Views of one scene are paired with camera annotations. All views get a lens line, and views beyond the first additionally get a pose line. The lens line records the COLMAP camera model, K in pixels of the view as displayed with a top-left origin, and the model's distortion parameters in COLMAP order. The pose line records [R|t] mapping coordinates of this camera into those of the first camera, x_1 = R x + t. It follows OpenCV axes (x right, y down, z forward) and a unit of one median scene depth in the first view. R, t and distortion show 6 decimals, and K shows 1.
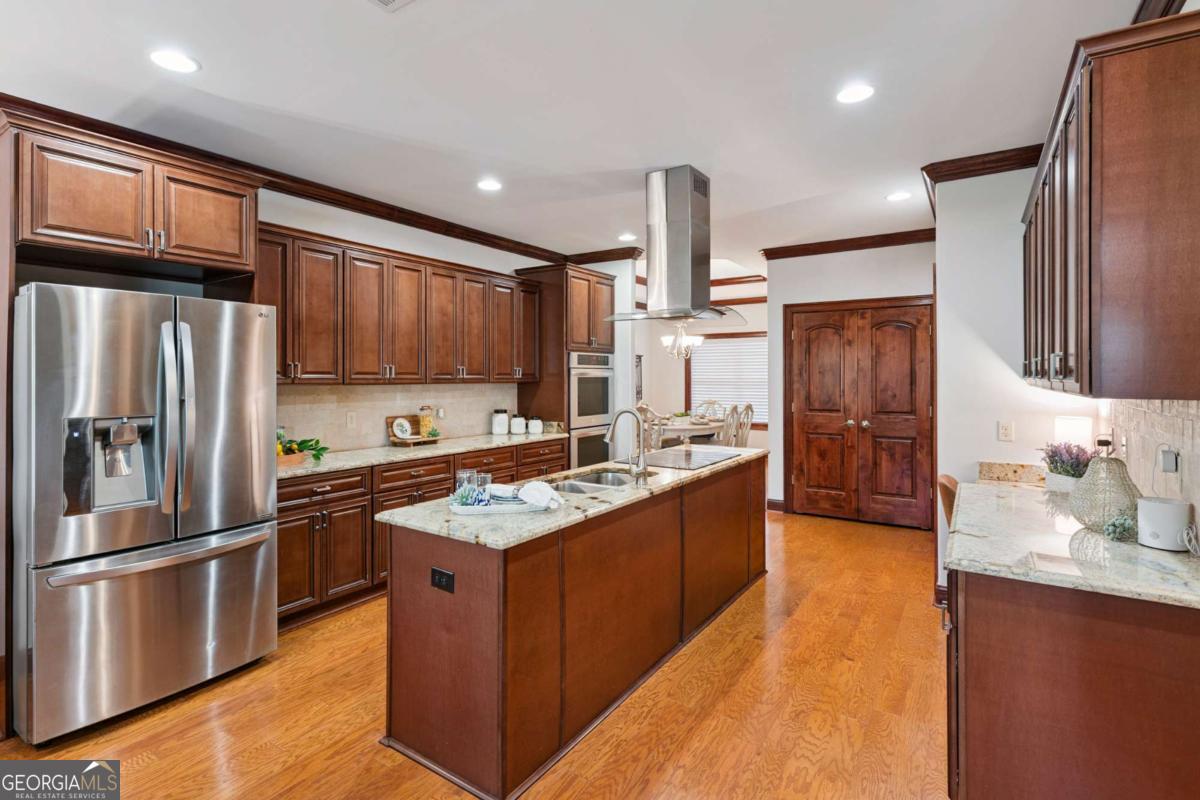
lens RADIAL K [[576.2, 0, 600.2], [0, 576.2, 375.7], [0, 0, 1]] dist [0.002065, 0.000663]
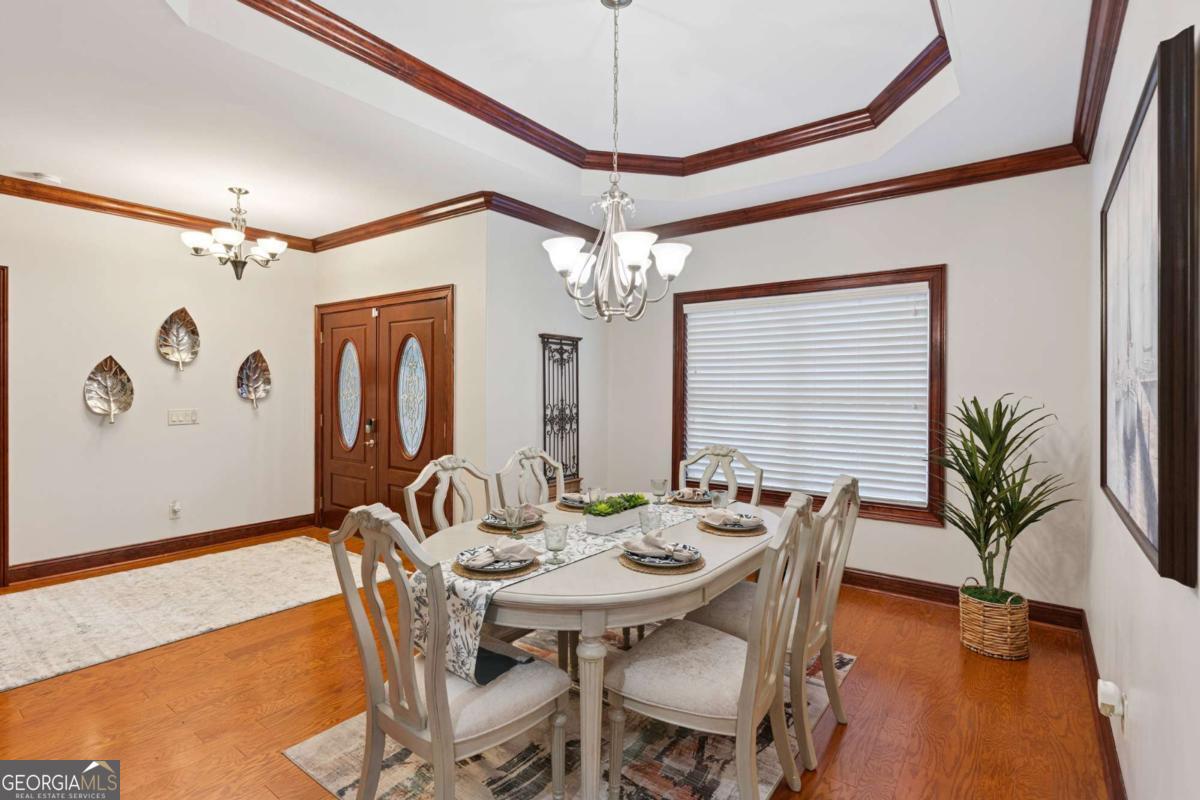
lens RADIAL K [[578.1, 0, 593.3], [0, 578.1, 392.5], [0, 0, 1]] dist [-0.001225, -0.000346]
pose [[0.997219, 0.005557, -0.074324, 0.303416], [-0.005234, 0.999976, 0.004532, 0.014814], [0.074347, -0.004131, 0.997224, 1.402919]]
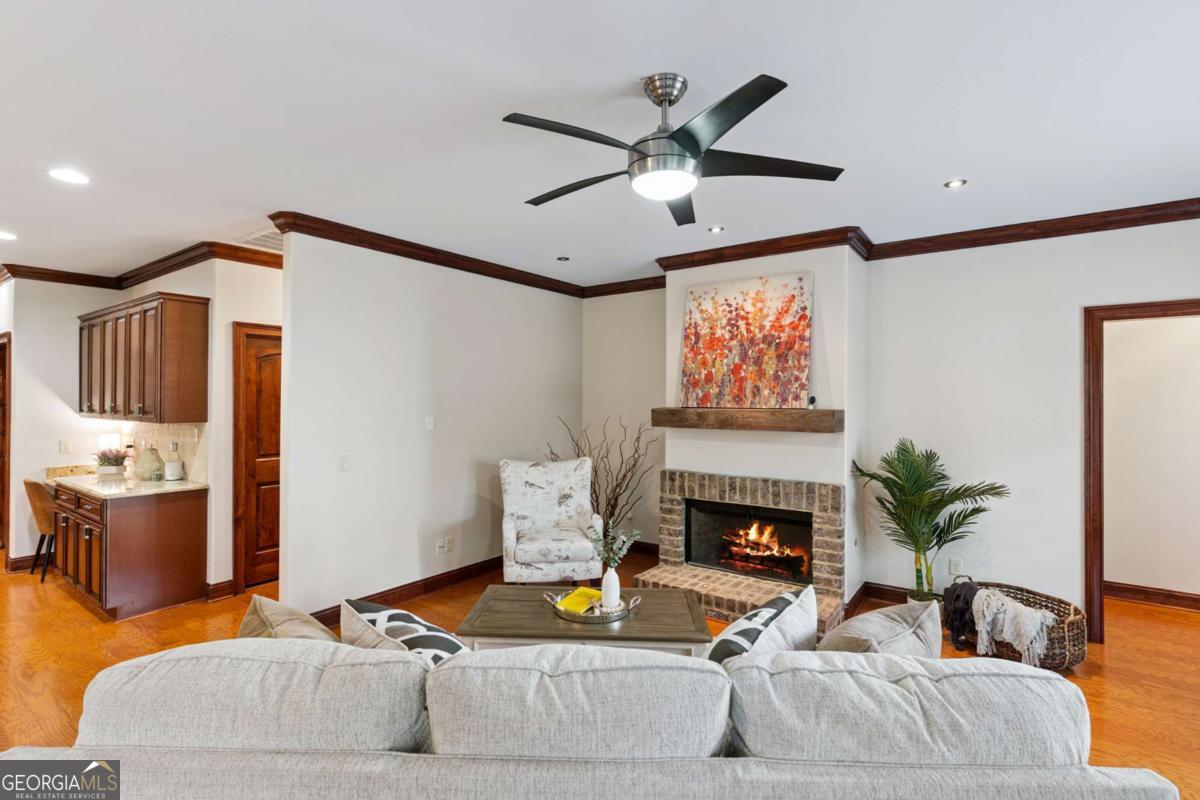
lens RADIAL K [[578.1, 0, 593.3], [0, 578.1, 392.5], [0, 0, 1]] dist [-0.001225, -0.000346]
pose [[0.058027, 0.010036, 0.998265, -0.679190], [-0.000286, 0.999950, -0.010036, -0.031224], [-0.998315, 0.000297, 0.058027, -0.462382]]
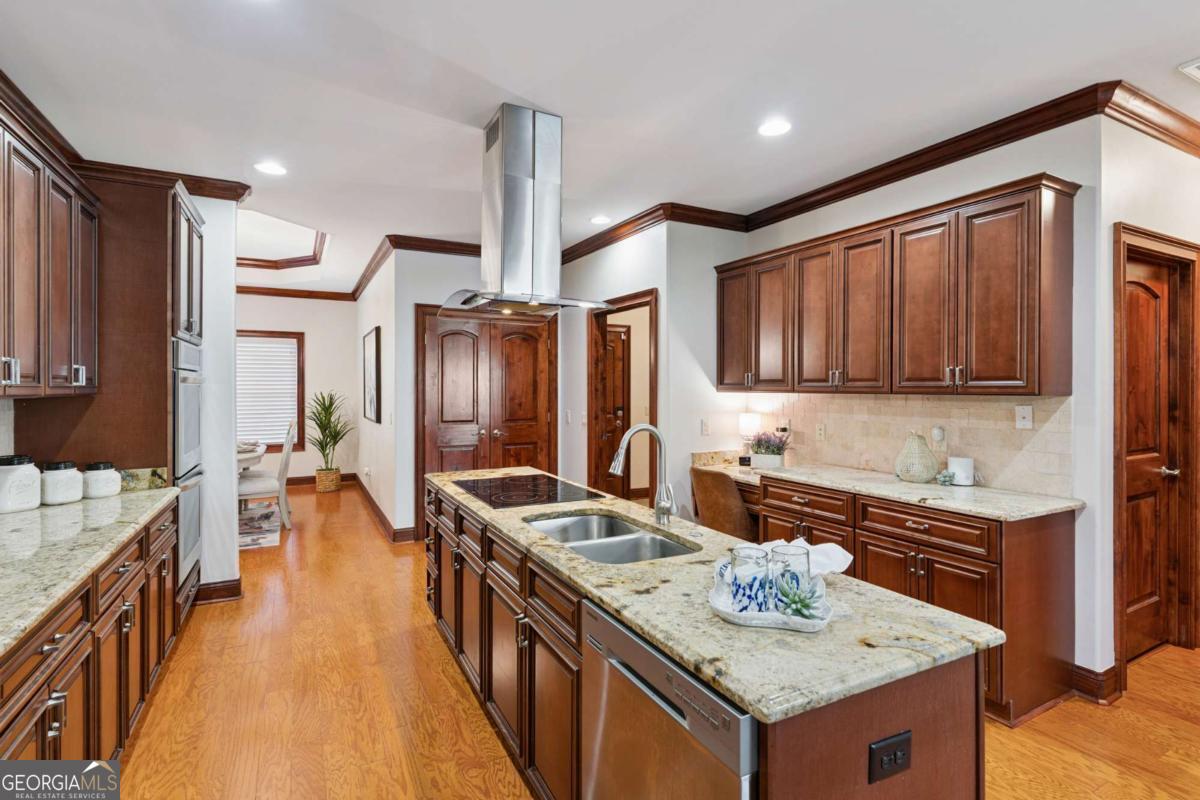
lens RADIAL K [[568.5, 0, 593.9], [0, 568.5, 387.7], [0, 0, 1]] dist [-0.000158, 0.000022]
pose [[0.487254, -0.001304, 0.873259, -0.448446], [-0.000748, 0.999998, 0.001911, 0.004126], [-0.873260, -0.001584, 0.487252, 0.504090]]
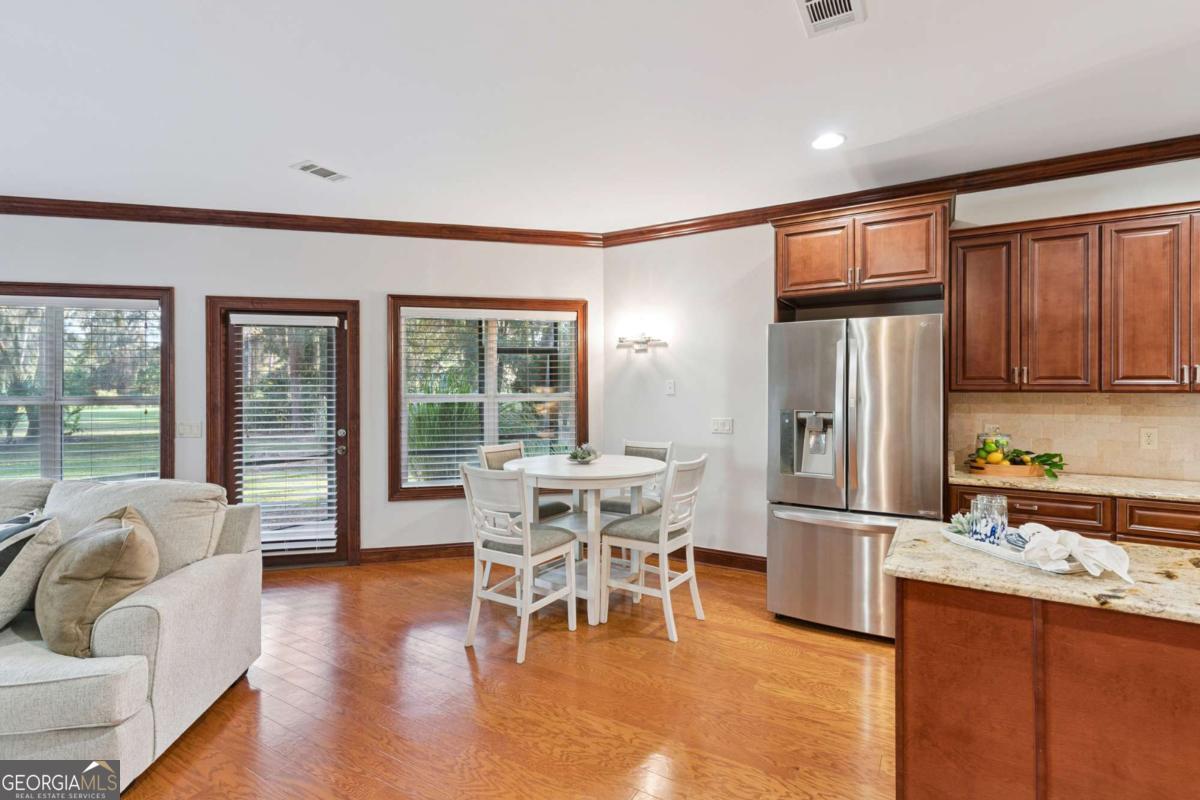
lens RADIAL K [[578.1, 0, 593.3], [0, 578.1, 392.5], [0, 0, 1]] dist [-0.001225, -0.000346]
pose [[0.024011, 0.006652, -0.999690, 0.331807], [0.001436, 0.999977, 0.006688, 0.009370], [0.999711, -0.001596, 0.024000, 0.255754]]
